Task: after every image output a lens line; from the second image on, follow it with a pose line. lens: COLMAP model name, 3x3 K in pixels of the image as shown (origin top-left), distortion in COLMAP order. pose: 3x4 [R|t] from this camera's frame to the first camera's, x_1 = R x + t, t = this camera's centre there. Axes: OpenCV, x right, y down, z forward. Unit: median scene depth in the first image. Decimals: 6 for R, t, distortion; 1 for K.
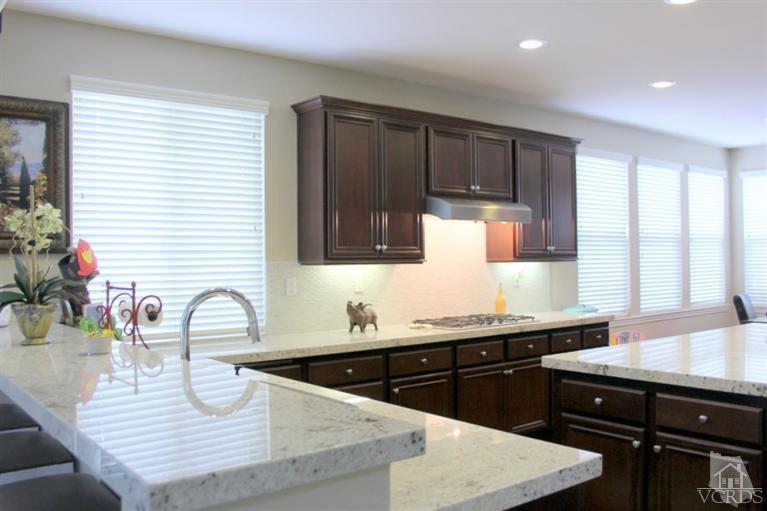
lens RADIAL K [[674.5, 0, 390.9], [0, 674.5, 255.9], [0, 0, 1]] dist [-0.118954, 0.039642]
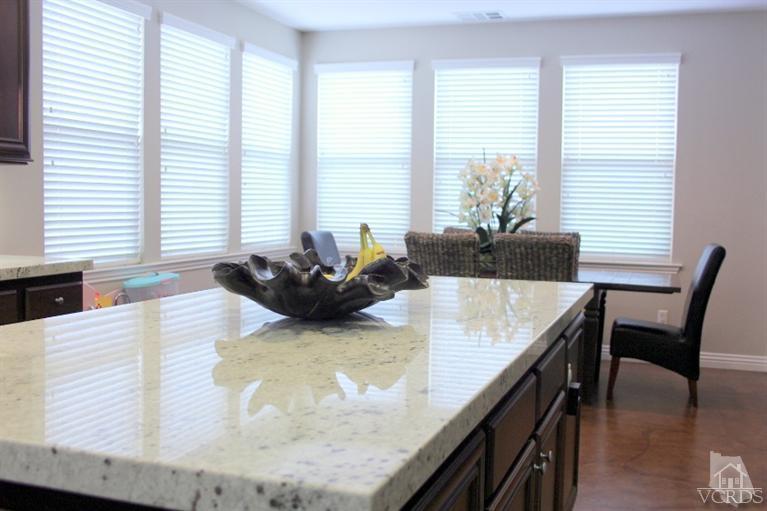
lens RADIAL K [[836.8, 0, 383.5], [0, 836.8, 256.4], [0, 0, 1]] dist [-0.095885, 0.000000]
pose [[0.843925, -0.010202, 0.536364, 0.126457], [-0.031369, 0.997170, 0.068324, 0.022488], [-0.535543, -0.074485, 0.841217, 0.207987]]
